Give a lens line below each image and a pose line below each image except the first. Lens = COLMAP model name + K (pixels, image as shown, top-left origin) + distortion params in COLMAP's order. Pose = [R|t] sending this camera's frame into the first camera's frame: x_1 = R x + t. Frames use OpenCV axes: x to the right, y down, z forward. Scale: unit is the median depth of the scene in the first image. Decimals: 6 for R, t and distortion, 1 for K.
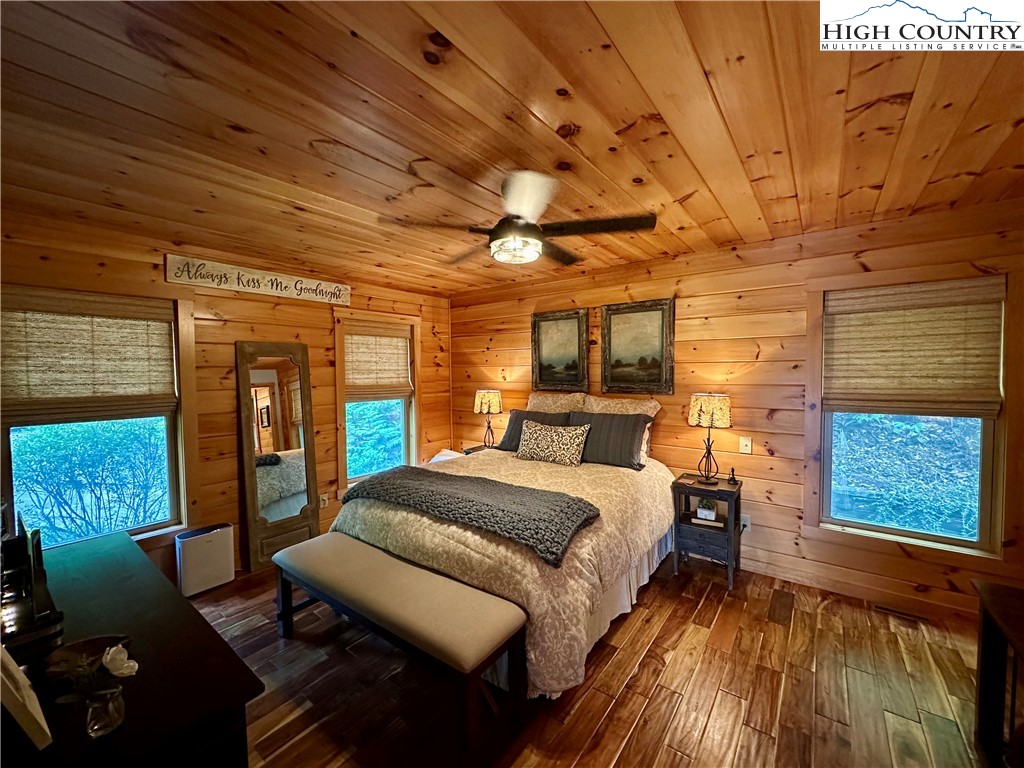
lens RADIAL K [[409.6, 0, 513.0], [0, 409.6, 384.3], [0, 0, 1]] dist [-0.003145, 0.000998]
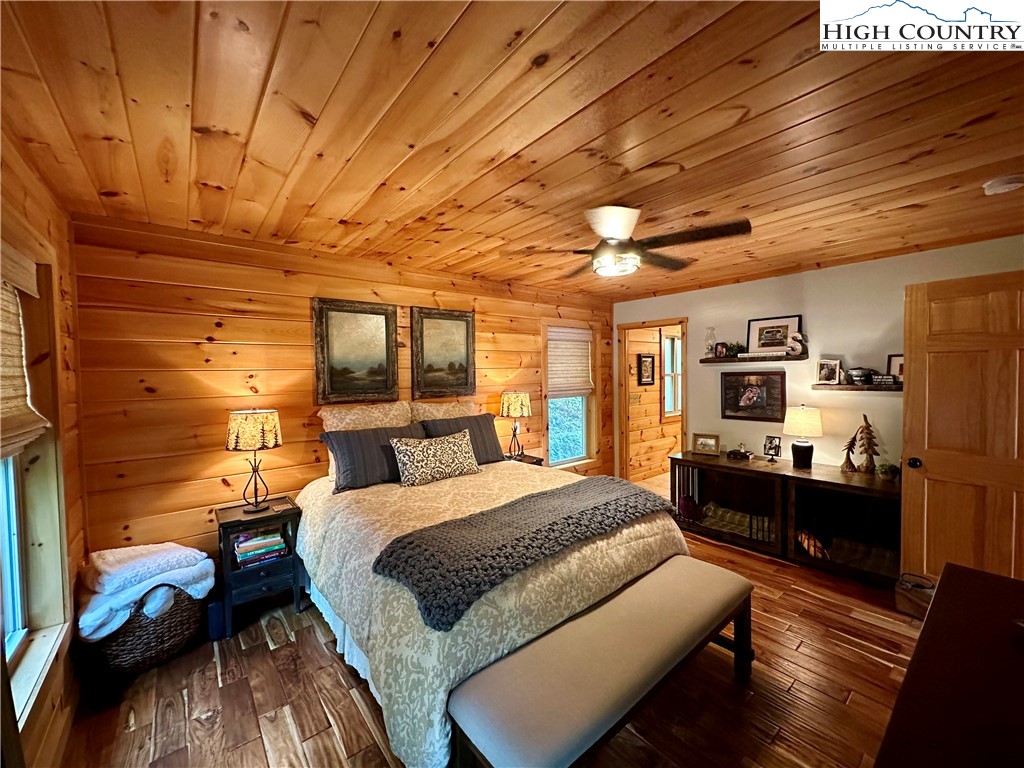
lens RADIAL K [[409.6, 0, 510.0], [0, 409.6, 383.6], [0, 0, 1]] dist [-0.003145, 0.000998]
pose [[0.232471, -0.019871, 0.972400, -0.693311], [0.048393, 0.998789, 0.008841, -0.013824], [-0.971399, 0.045002, 0.233151, 0.615967]]
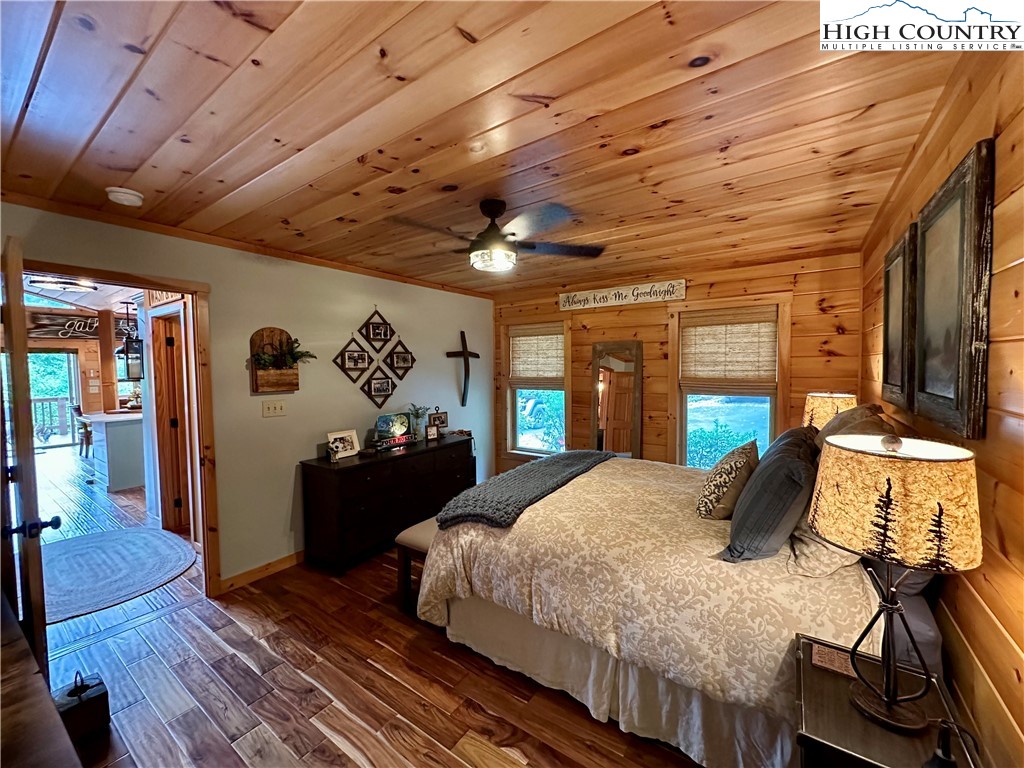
lens RADIAL K [[409.6, 0, 510.9], [0, 409.6, 384.7], [0, 0, 1]] dist [-0.003145, 0.000998]
pose [[0.039121, 0.055979, -0.997665, 0.687204], [-0.022731, 0.998221, 0.055119, -0.028907], [0.998976, 0.020521, 0.040324, 0.601423]]
